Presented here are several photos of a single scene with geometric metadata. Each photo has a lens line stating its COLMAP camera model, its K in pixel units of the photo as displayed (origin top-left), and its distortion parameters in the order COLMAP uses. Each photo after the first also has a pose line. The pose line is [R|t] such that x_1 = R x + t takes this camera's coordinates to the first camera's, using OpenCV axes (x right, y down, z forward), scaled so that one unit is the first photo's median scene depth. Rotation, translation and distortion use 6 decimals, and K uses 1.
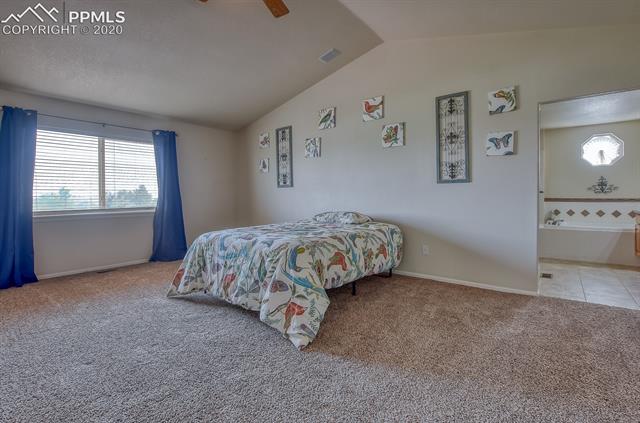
lens RADIAL K [[303.9, 0, 321.6], [0, 303.9, 197.6], [0, 0, 1]] dist [-0.004829, -0.001421]
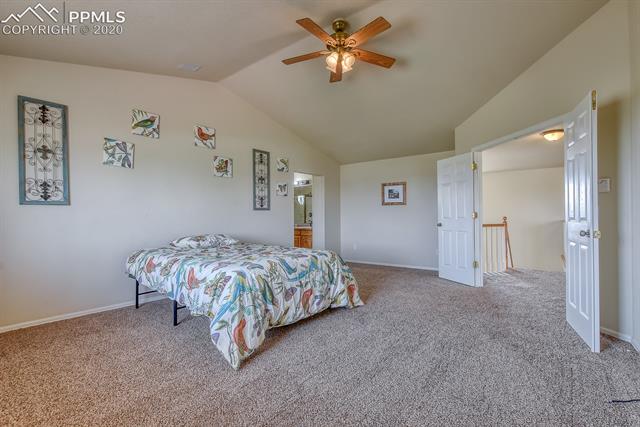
lens RADIAL K [[296.0, 0, 320.0], [0, 296.0, 213.5], [0, 0, 1]] dist [-0.061443, -0.000282]
pose [[0.000078, 0.024508, 0.999700, -0.982118], [0.011692, 0.999631, -0.024508, 0.006347], [-0.999932, 0.011691, -0.000209, 0.698469]]
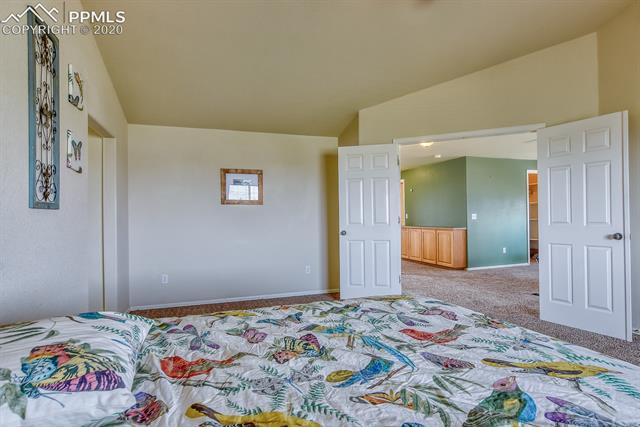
lens RADIAL K [[345.7, 0, 320.0], [0, 345.7, 213.5], [0, 0, 1]] dist [-0.000403, 0.000051]
pose [[-0.848971, 0.027444, 0.527726, -0.216236], [0.026342, 0.999607, -0.009607, -0.023889], [-0.527782, 0.005745, -0.849360, 1.203660]]
